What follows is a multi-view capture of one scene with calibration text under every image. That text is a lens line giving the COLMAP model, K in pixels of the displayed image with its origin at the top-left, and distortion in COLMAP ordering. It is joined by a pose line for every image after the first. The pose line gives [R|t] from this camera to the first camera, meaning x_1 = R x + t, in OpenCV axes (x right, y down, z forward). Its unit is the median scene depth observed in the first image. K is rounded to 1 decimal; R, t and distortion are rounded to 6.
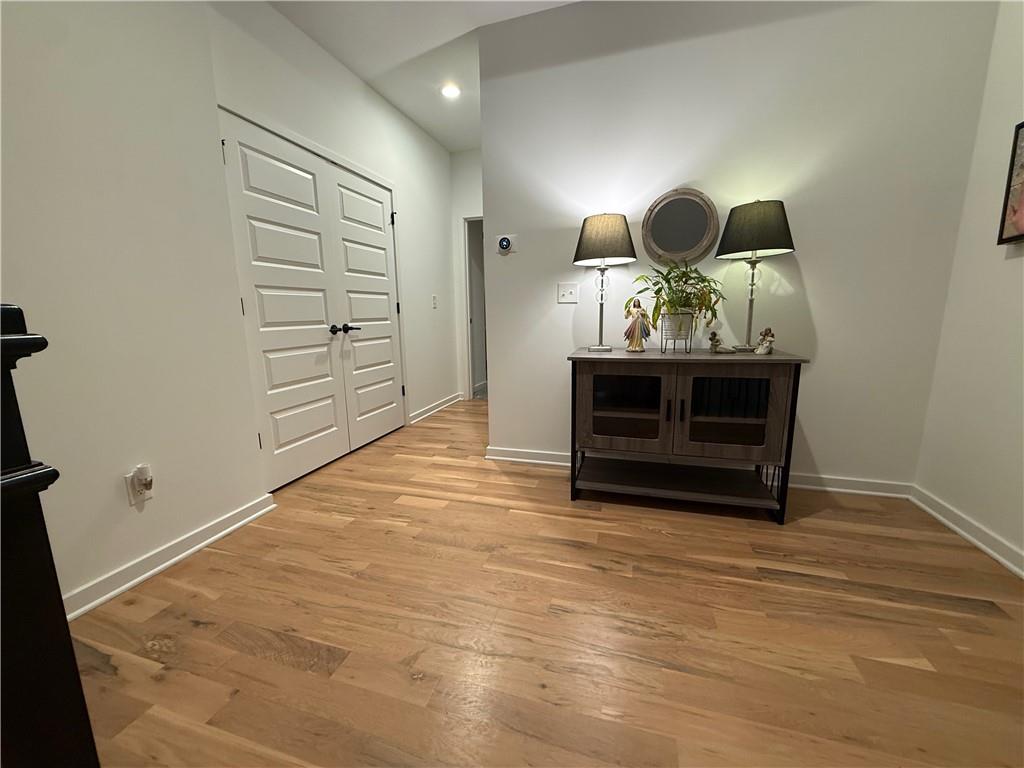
lens RADIAL K [[406.5, 0, 508.4], [0, 406.5, 383.5], [0, 0, 1]] dist [-0.000726, -0.000120]
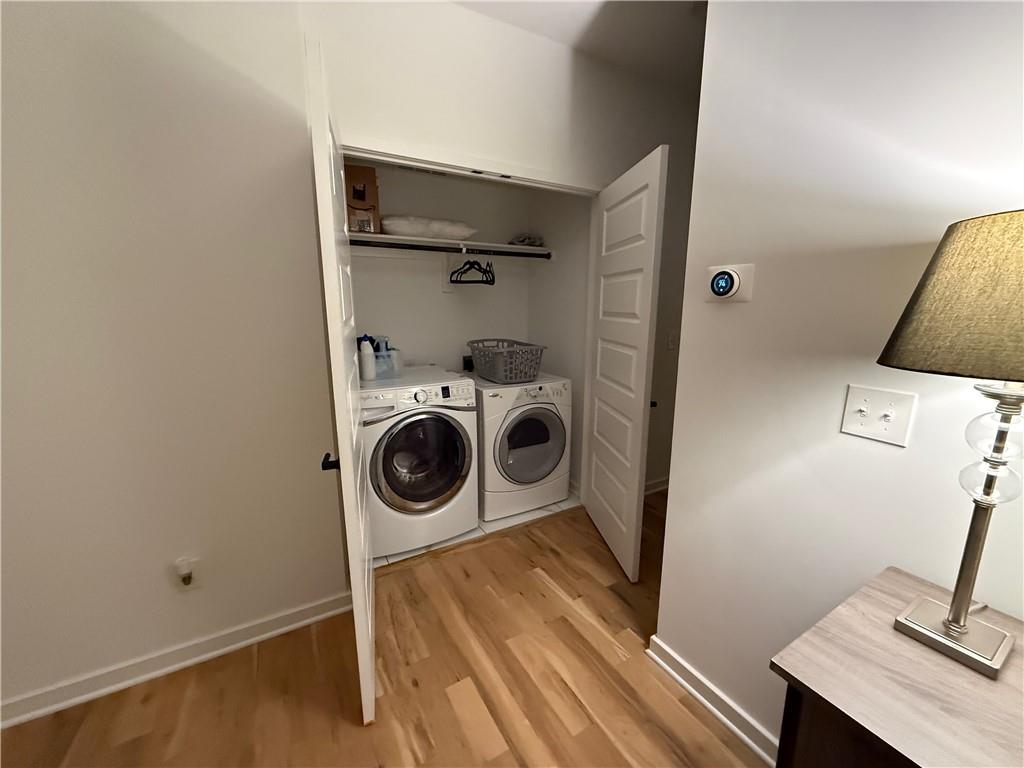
lens RADIAL K [[406.5, 0, 508.4], [0, 406.5, 383.5], [0, 0, 1]] dist [-0.000726, -0.000120]
pose [[0.733649, 0.145216, -0.663830, 0.142495], [-0.132335, 0.988728, 0.070035, -0.231799], [0.666518, 0.036467, 0.744597, 0.491278]]
